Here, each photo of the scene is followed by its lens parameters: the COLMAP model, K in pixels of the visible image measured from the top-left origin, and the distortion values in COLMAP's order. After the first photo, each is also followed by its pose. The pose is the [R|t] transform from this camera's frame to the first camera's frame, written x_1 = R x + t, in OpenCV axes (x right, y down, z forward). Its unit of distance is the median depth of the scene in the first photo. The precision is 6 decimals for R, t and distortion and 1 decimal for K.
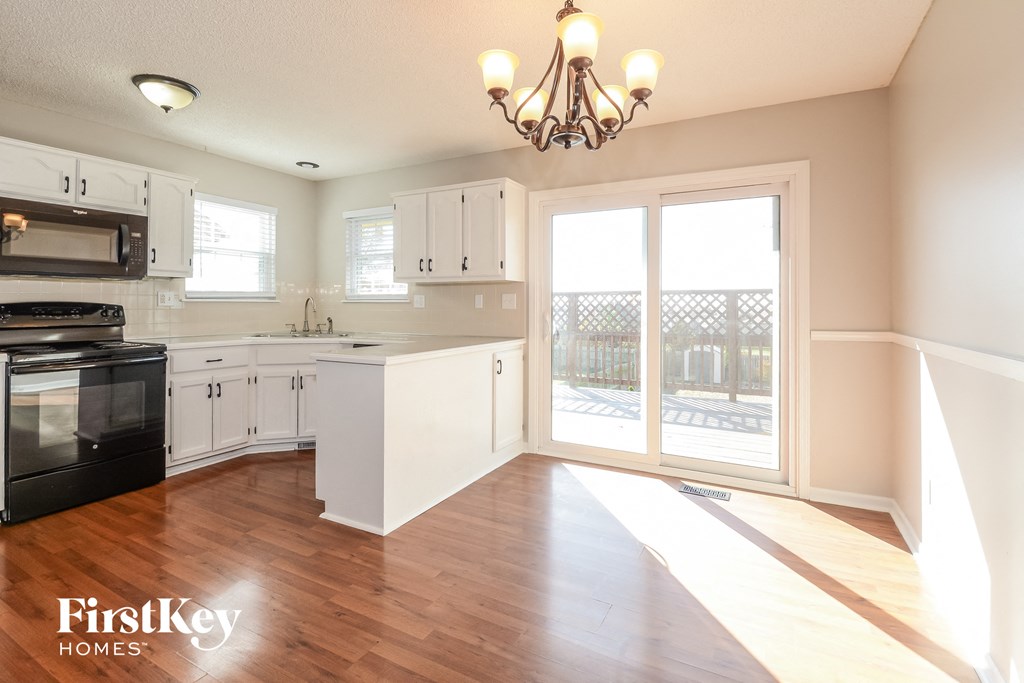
lens RADIAL K [[465.1, 0, 530.5], [0, 465.1, 307.0], [0, 0, 1]] dist [-0.001764, -0.000134]
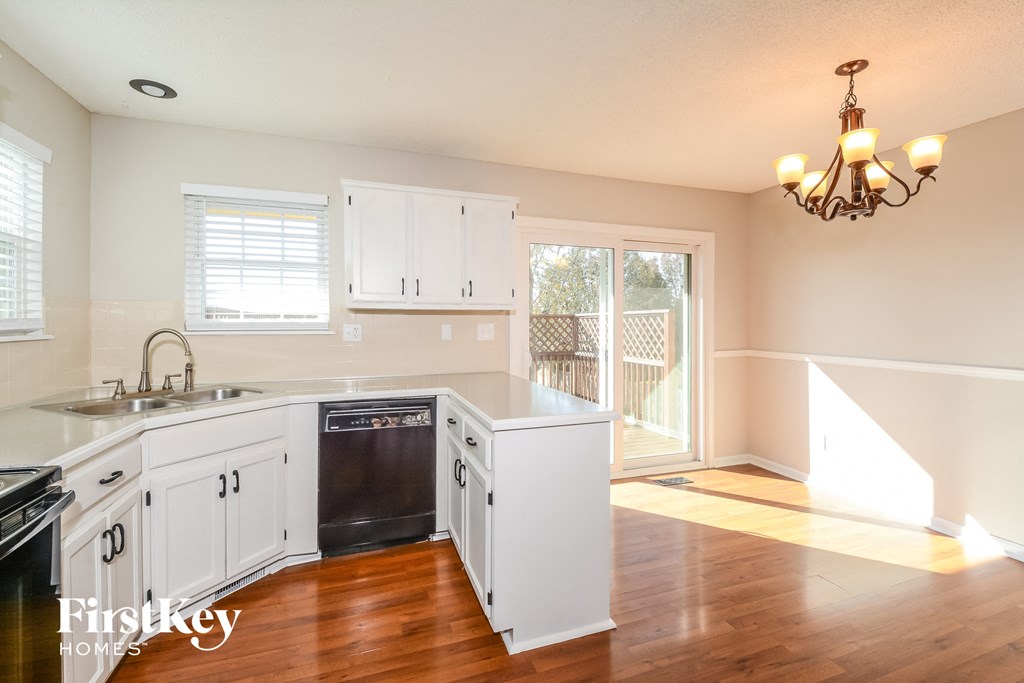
lens RADIAL K [[450.6, 0, 510.6], [0, 450.6, 322.3], [0, 0, 1]] dist [0.001848, -0.000170]
pose [[0.693051, -0.005122, 0.720871, -0.819969], [0.001441, 0.999983, 0.005720, -0.045309], [-0.720888, -0.002925, 0.693046, 0.463621]]
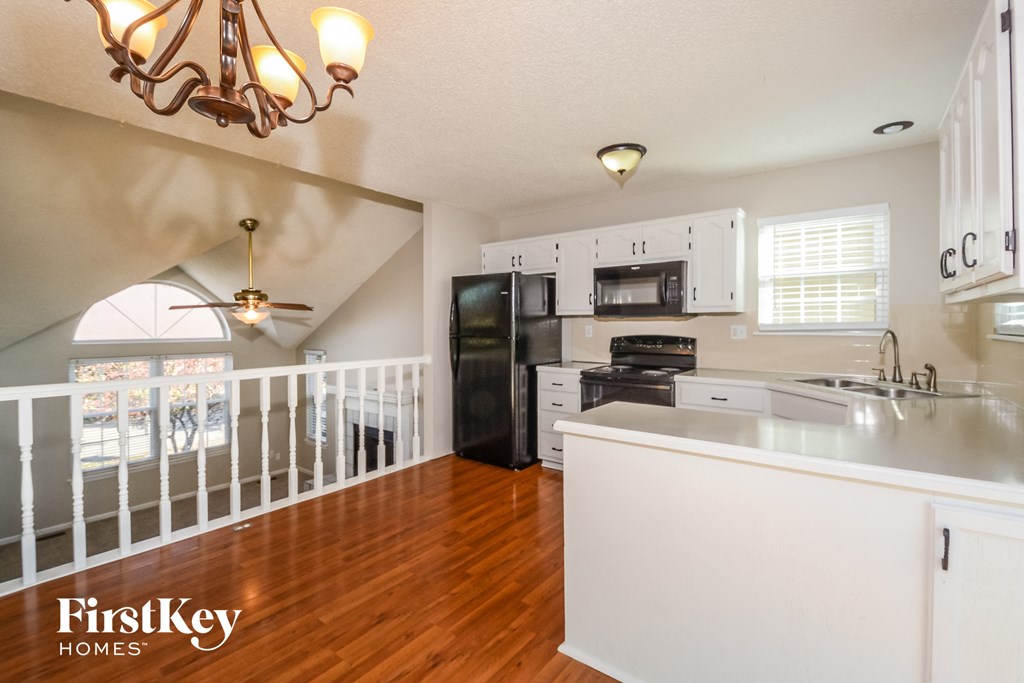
lens RADIAL K [[450.6, 0, 512.9], [0, 450.6, 330.6], [0, 0, 1]] dist [0.001848, -0.000170]
pose [[-0.182900, 0.001839, -0.983130, 0.340184], [-0.002257, 0.999995, 0.002291, -0.028469], [0.983129, 0.002638, -0.182895, 0.847747]]
